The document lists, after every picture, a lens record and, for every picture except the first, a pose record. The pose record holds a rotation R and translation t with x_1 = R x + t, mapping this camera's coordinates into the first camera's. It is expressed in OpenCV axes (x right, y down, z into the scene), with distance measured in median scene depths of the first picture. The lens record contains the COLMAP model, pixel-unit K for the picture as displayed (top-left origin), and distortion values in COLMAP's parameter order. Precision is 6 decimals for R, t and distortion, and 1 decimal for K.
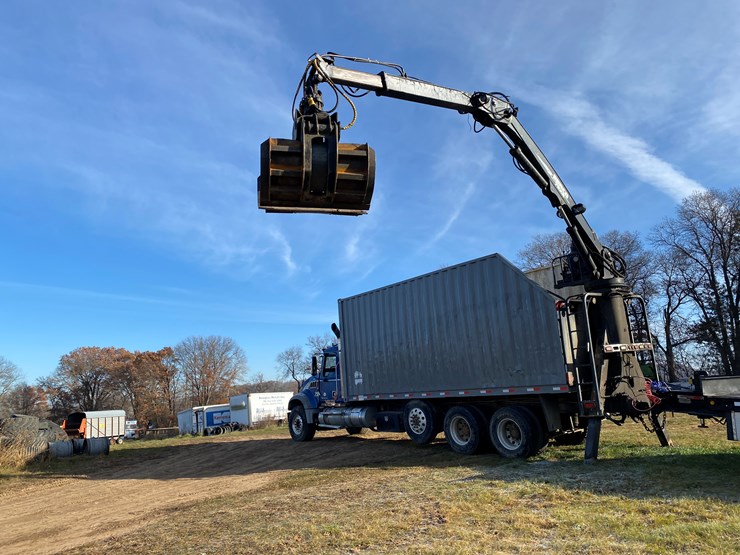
lens RADIAL K [[563.8, 0, 367.0], [0, 563.8, 277.9], [0, 0, 1]] dist [0.079640, -0.107192]
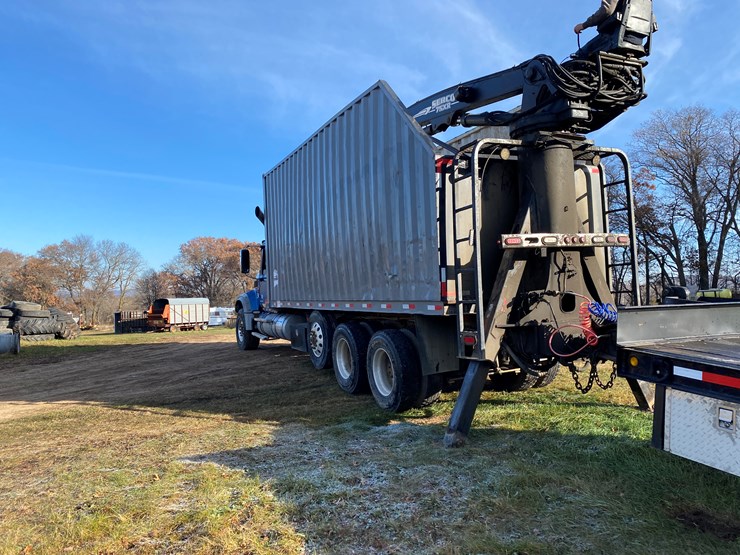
lens RADIAL K [[564.6, 0, 379.5], [0, 564.6, 275.5], [0, 0, 1]] dist [0.054566, -0.073748]
pose [[0.980483, 0.031269, -0.194104, 0.325771], [0.003826, 0.984050, 0.177853, 0.048027], [0.196569, -0.175125, 0.964724, 0.360241]]
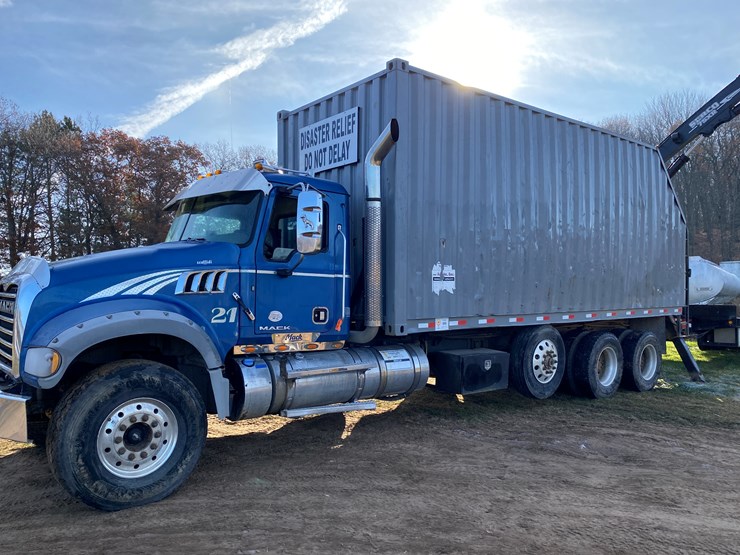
lens RADIAL K [[562.7, 0, 370.0], [0, 562.7, 277.5], [0, 0, 1]] dist [0.090775, -0.140993]
pose [[-0.023139, 0.078650, 0.996634, -0.525866], [-0.193197, 0.977757, -0.081646, 0.268630], [-0.980887, -0.194436, -0.007429, 1.281035]]
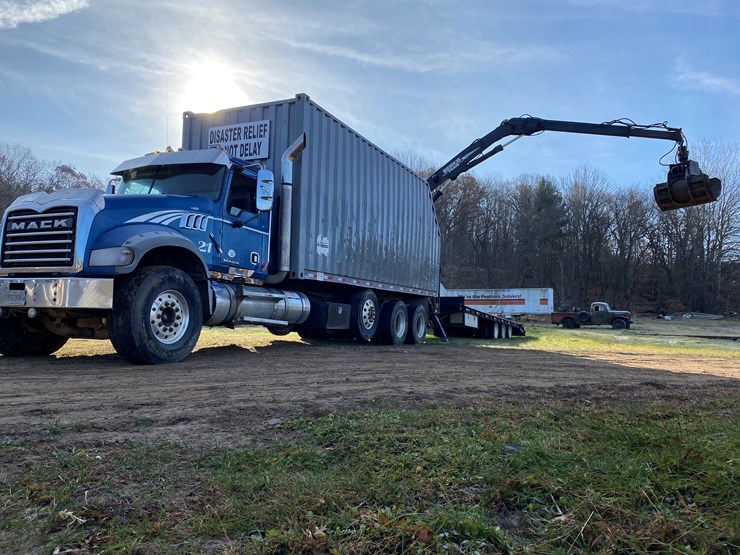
lens RADIAL K [[566.1, 0, 380.0], [0, 566.1, 280.2], [0, 0, 1]] dist [0.038908, -0.029861]
pose [[-0.475644, 0.113012, 0.872348, -0.705603], [-0.162913, 0.963238, -0.213615, 0.407685], [-0.864420, -0.243722, -0.439747, 1.464718]]
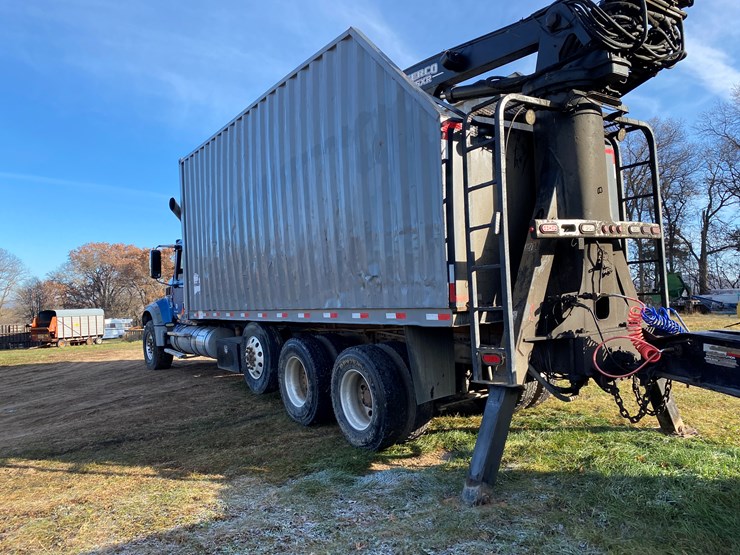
lens RADIAL K [[564.6, 0, 379.5], [0, 564.6, 275.5], [0, 0, 1]] dist [0.054566, -0.073748]
pose [[0.999144, 0.023482, -0.034071, 0.253741], [-0.017588, 0.986304, 0.163995, 0.074246], [0.037455, -0.163255, 0.985873, 0.467550]]
